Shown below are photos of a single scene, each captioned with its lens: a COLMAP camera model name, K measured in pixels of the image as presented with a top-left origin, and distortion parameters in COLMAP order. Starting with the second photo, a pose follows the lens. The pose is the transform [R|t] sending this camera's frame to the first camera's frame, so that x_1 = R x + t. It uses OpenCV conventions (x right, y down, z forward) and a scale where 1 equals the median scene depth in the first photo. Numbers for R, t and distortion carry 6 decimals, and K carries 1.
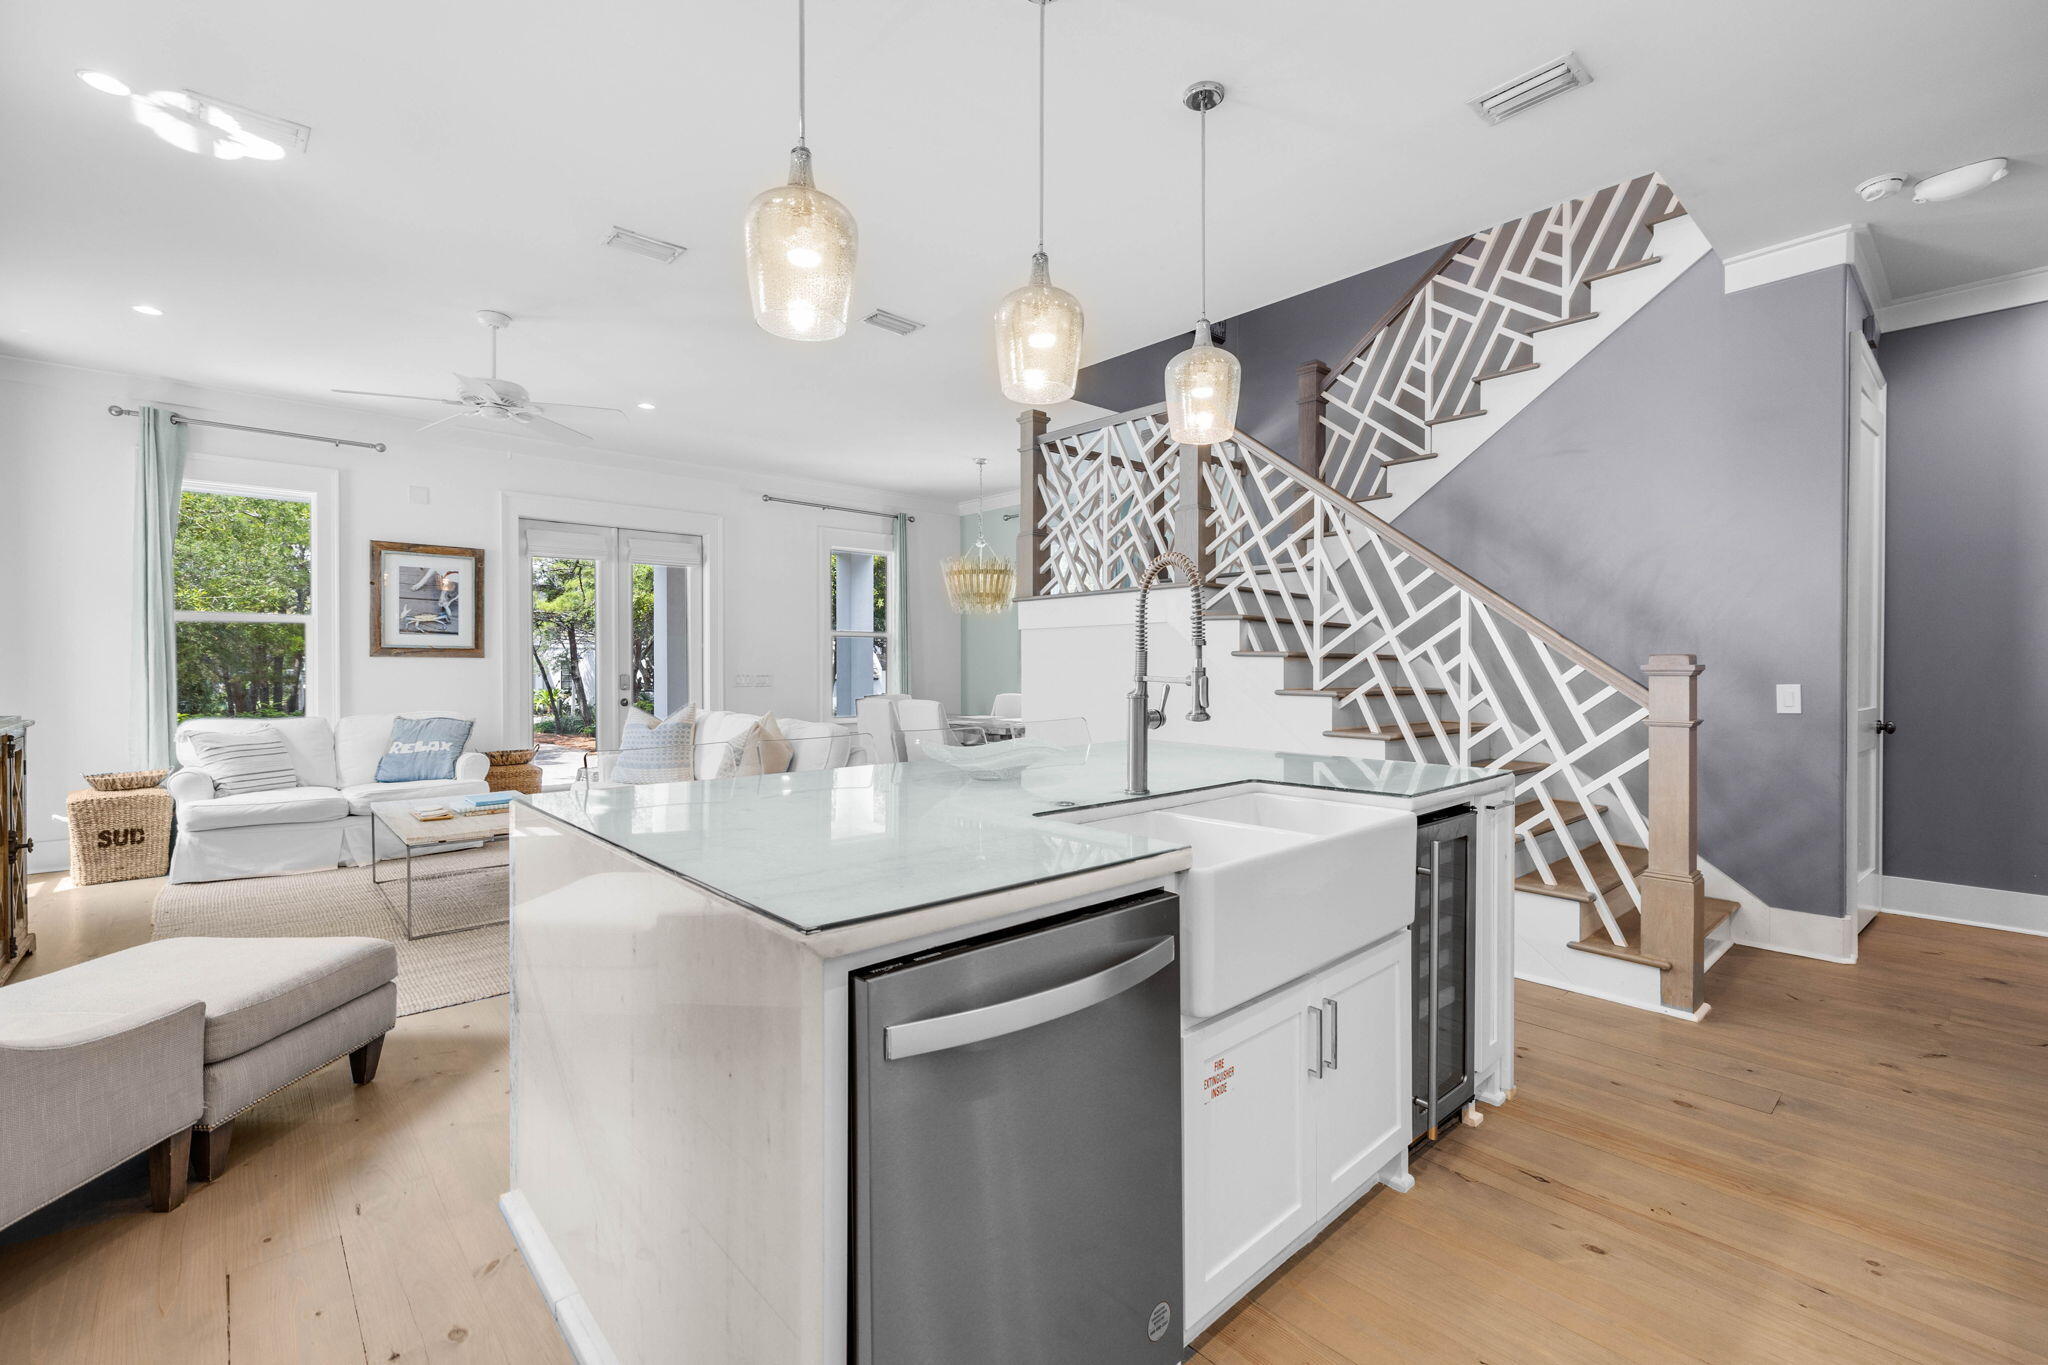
lens RADIAL K [[879.8, 0, 1026.1], [0, 879.8, 672.6], [0, 0, 1]] dist [0.000273, -0.000068]
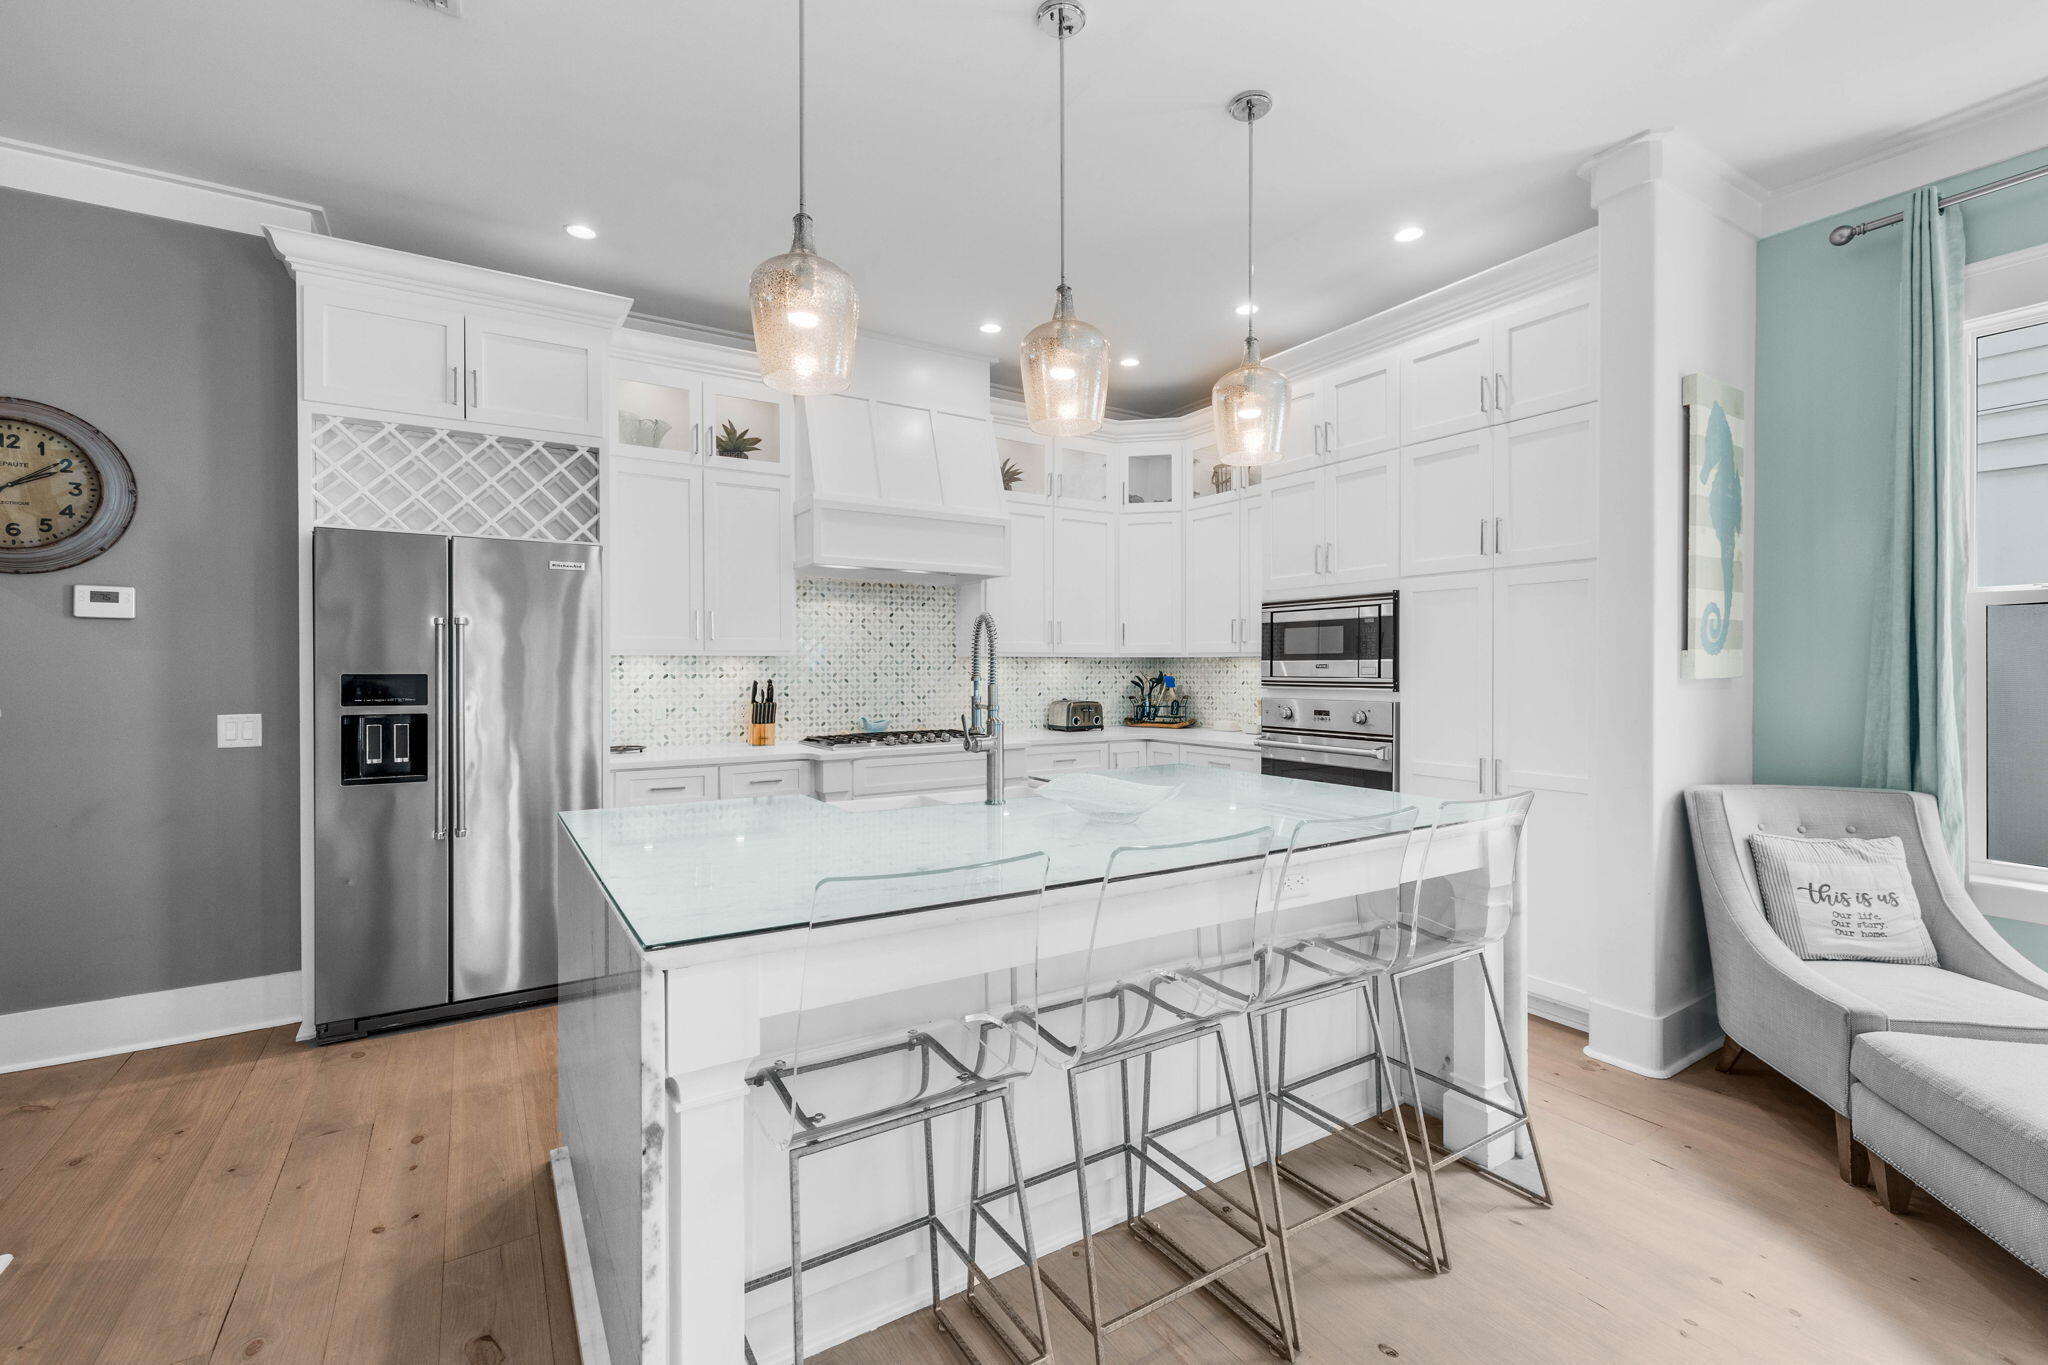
lens RADIAL K [[879.8, 0, 1026.1], [0, 879.8, 672.6], [0, 0, 1]] dist [0.000273, -0.000068]
pose [[-0.983049, 0.000206, 0.183344, -0.044106], [0.002967, 0.999886, 0.014782, -0.019813], [-0.183320, 0.015076, -0.982938, 0.712671]]
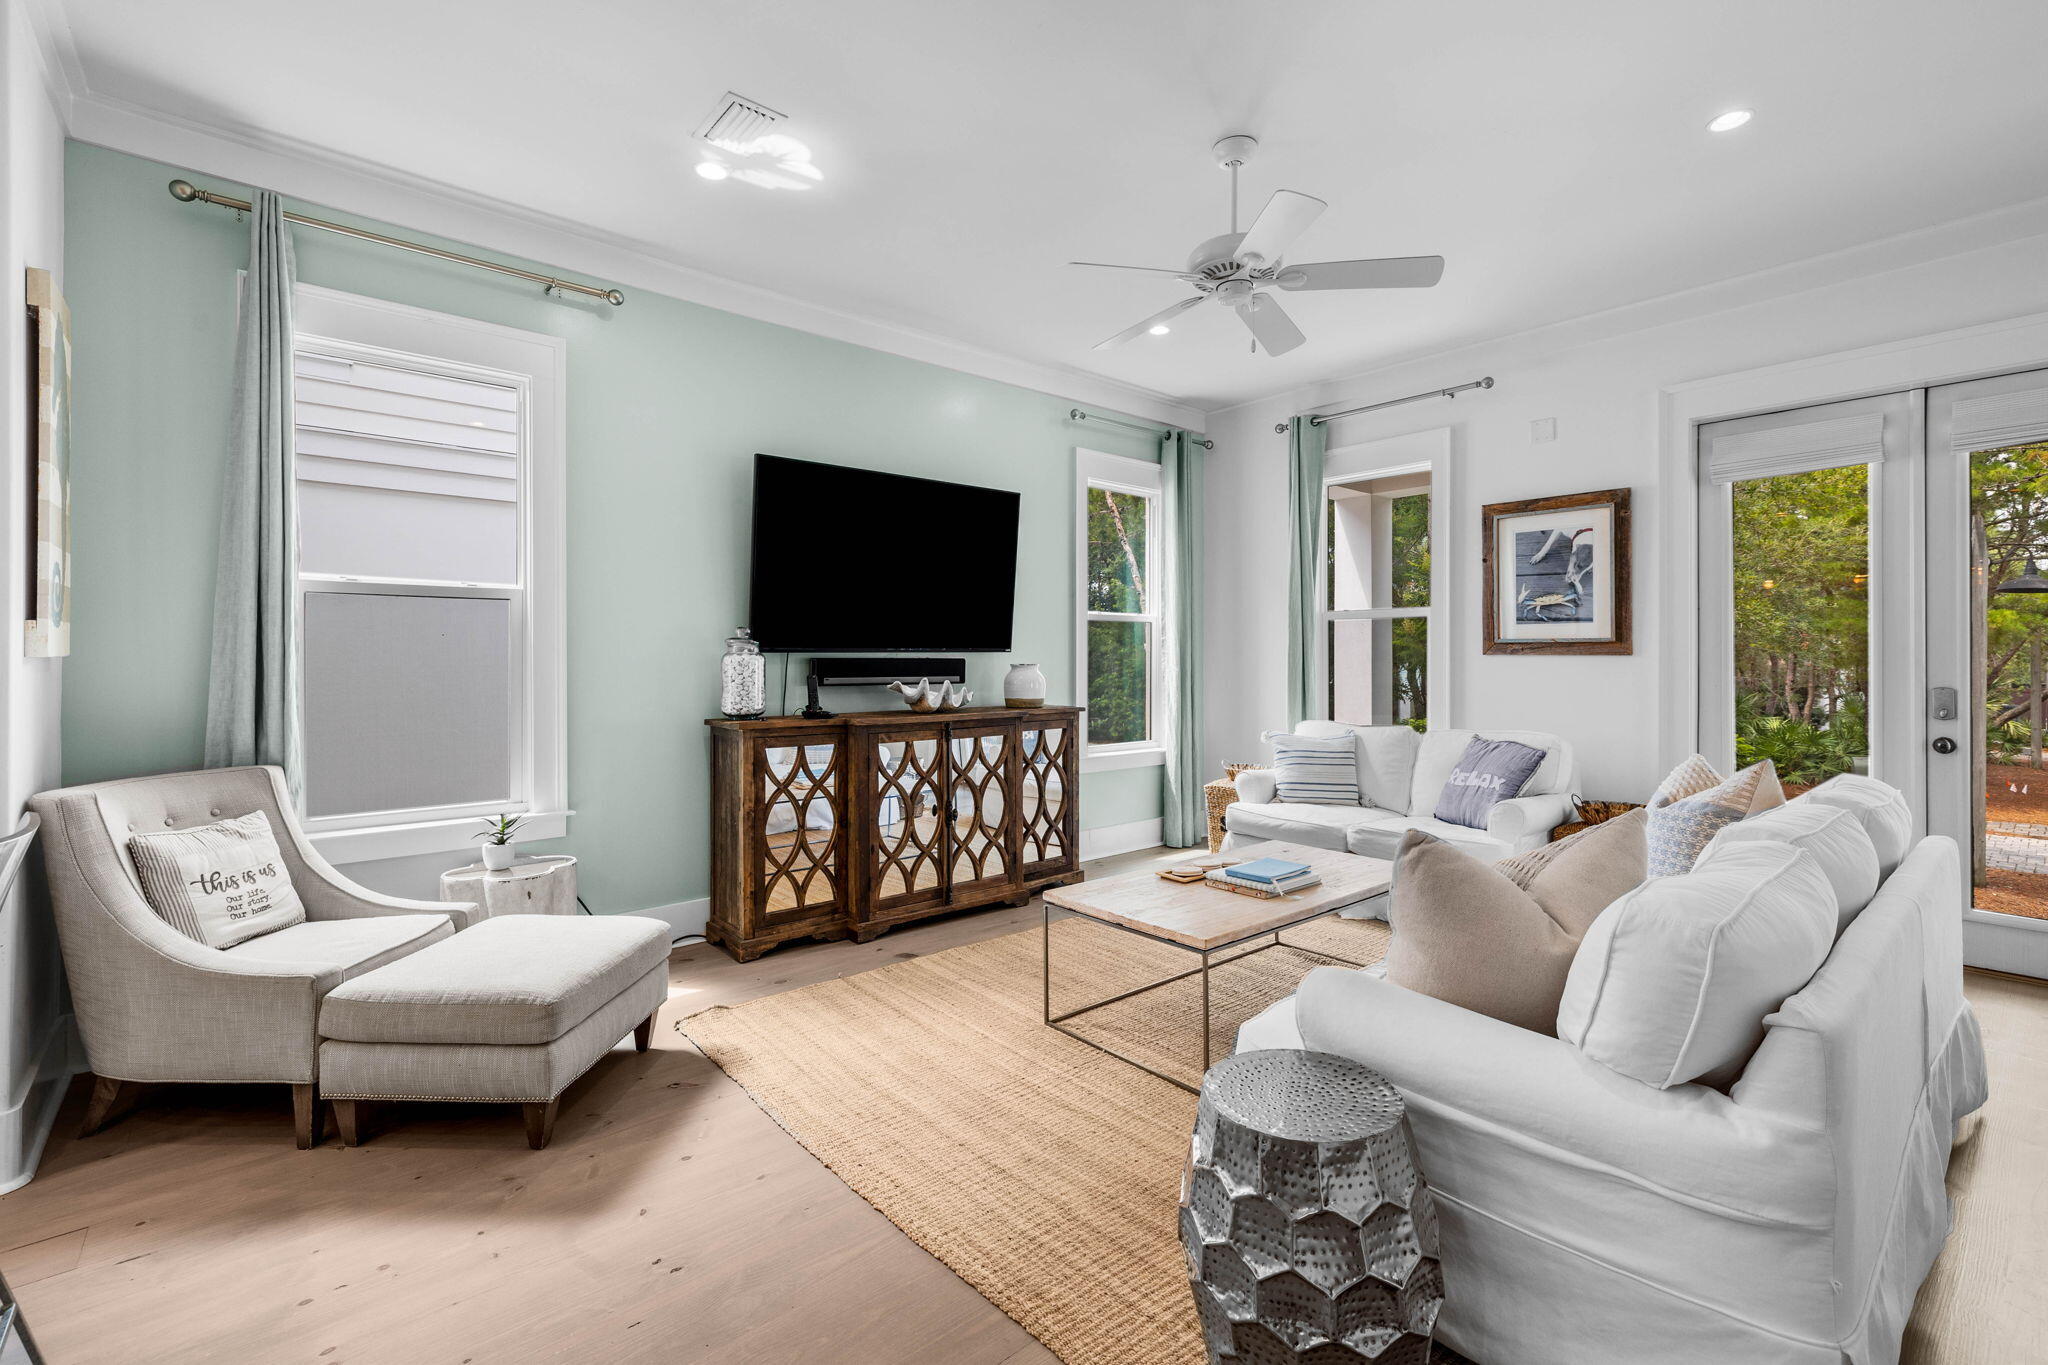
lens RADIAL K [[900.9, 0, 1028.8], [0, 900.9, 655.7], [0, 0, 1]] dist [0.000558, 0.000023]
pose [[-0.019511, -0.005729, -0.999793, 0.058781], [-0.007347, 0.999957, -0.005586, -0.010080], [0.999783, 0.007237, -0.019552, 0.608917]]
